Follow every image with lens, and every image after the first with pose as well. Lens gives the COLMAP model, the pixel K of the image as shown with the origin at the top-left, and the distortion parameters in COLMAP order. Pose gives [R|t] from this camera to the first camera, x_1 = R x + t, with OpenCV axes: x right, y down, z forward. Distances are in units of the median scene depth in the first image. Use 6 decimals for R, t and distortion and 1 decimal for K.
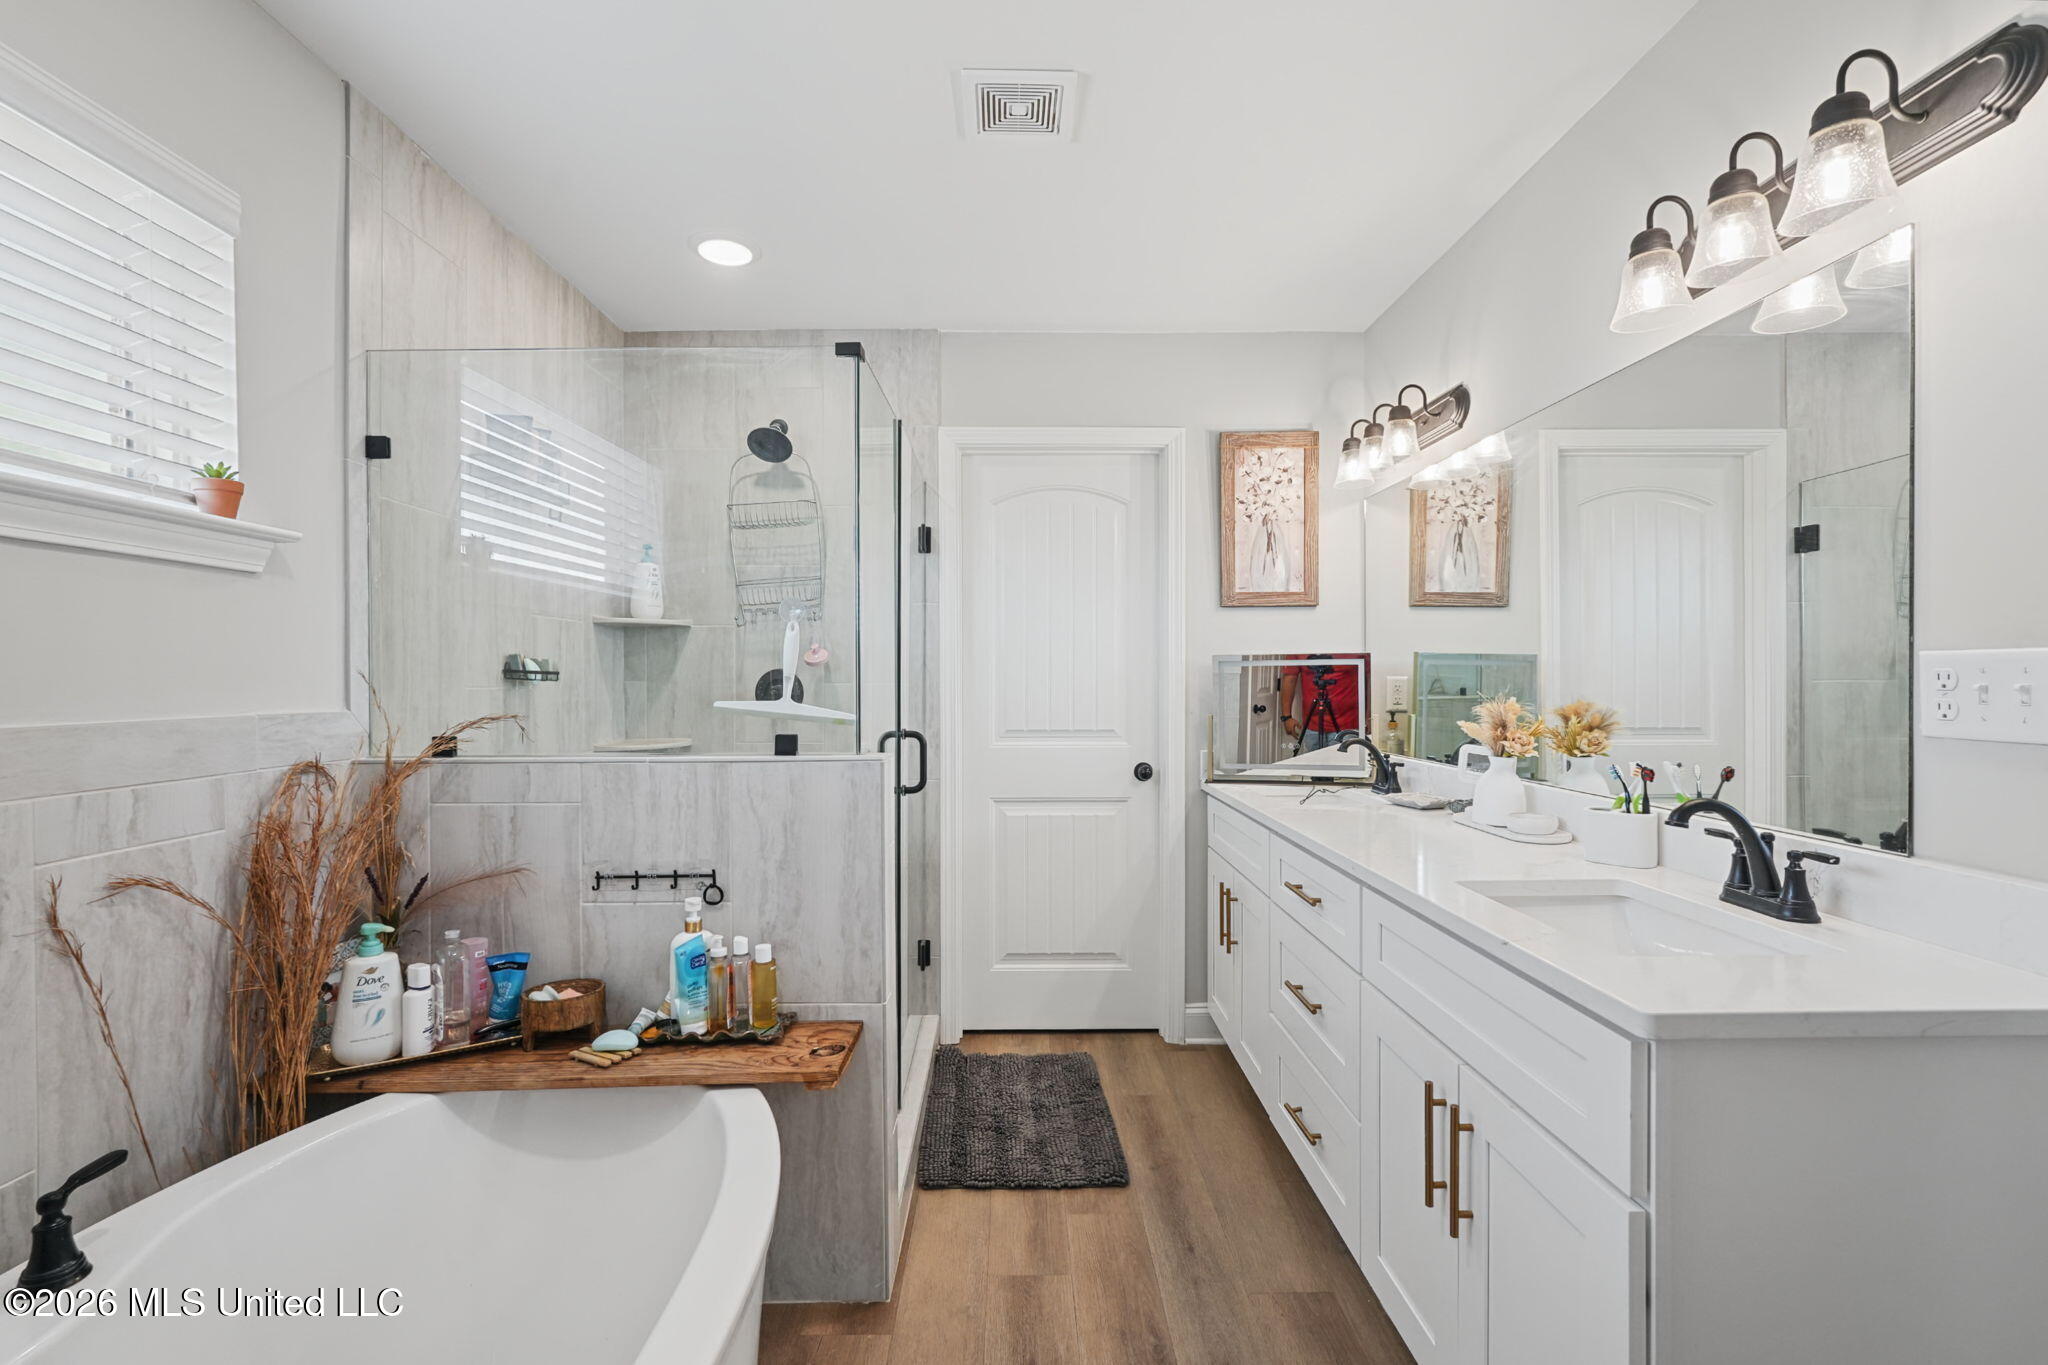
lens RADIAL K [[920.1, 0, 1025.5], [0, 920.1, 681.5], [0, 0, 1]] dist [-0.006078, 0.001699]
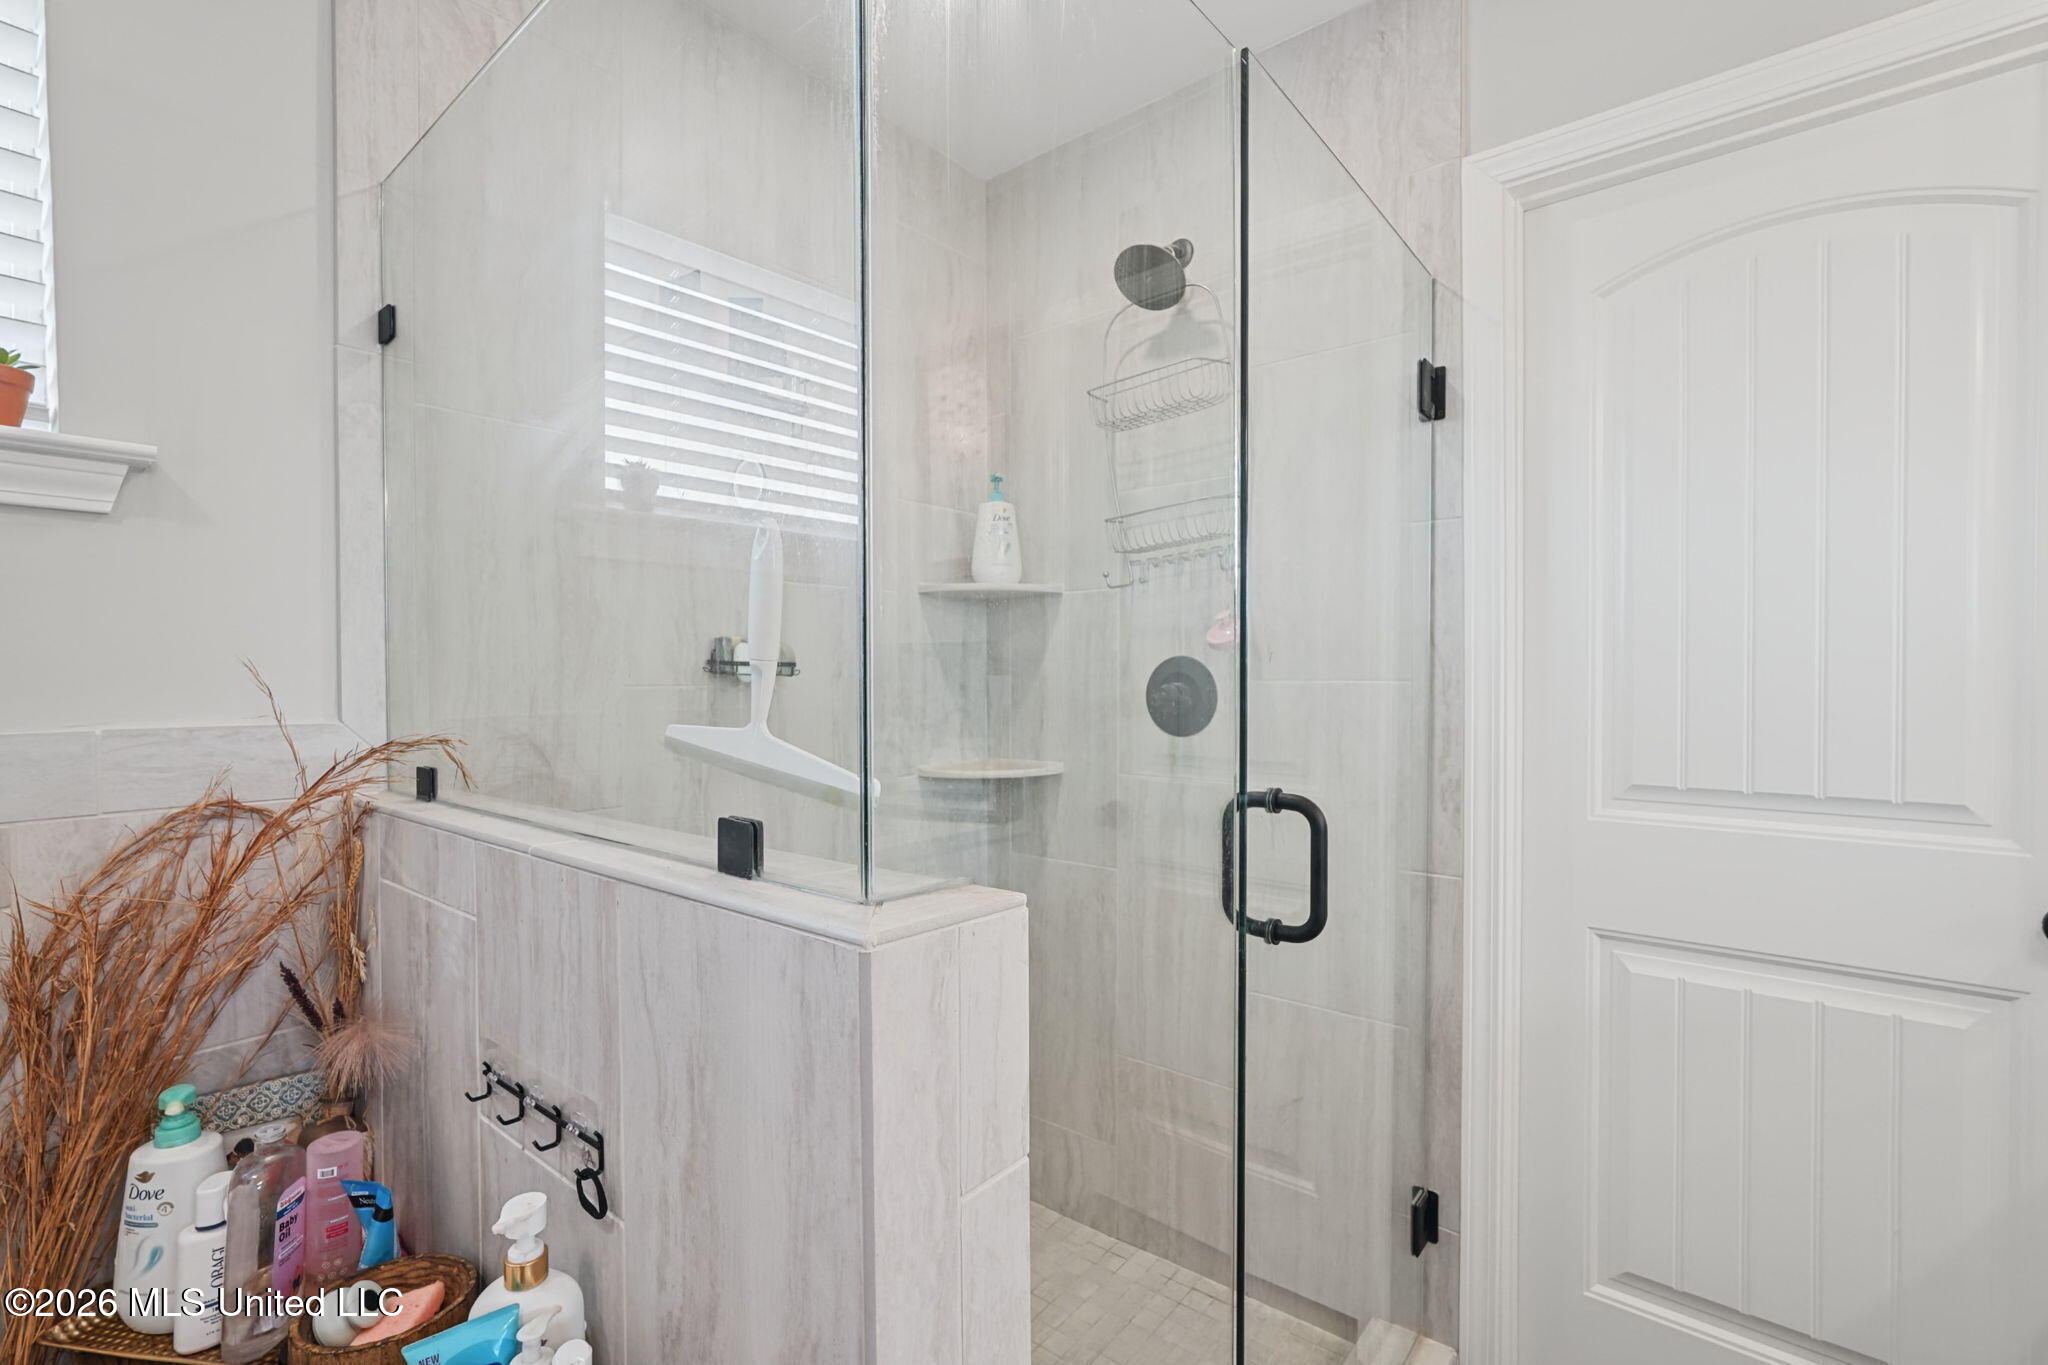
lens RADIAL K [[920.1, 0, 1029.3], [0, 920.1, 684.7], [0, 0, 1]] dist [-0.006078, 0.001699]
pose [[0.766224, 0.007064, -0.642534, 0.055501], [0.000326, 0.999935, 0.011383, -0.001870], [0.642573, -0.008931, 0.766172, 0.588979]]
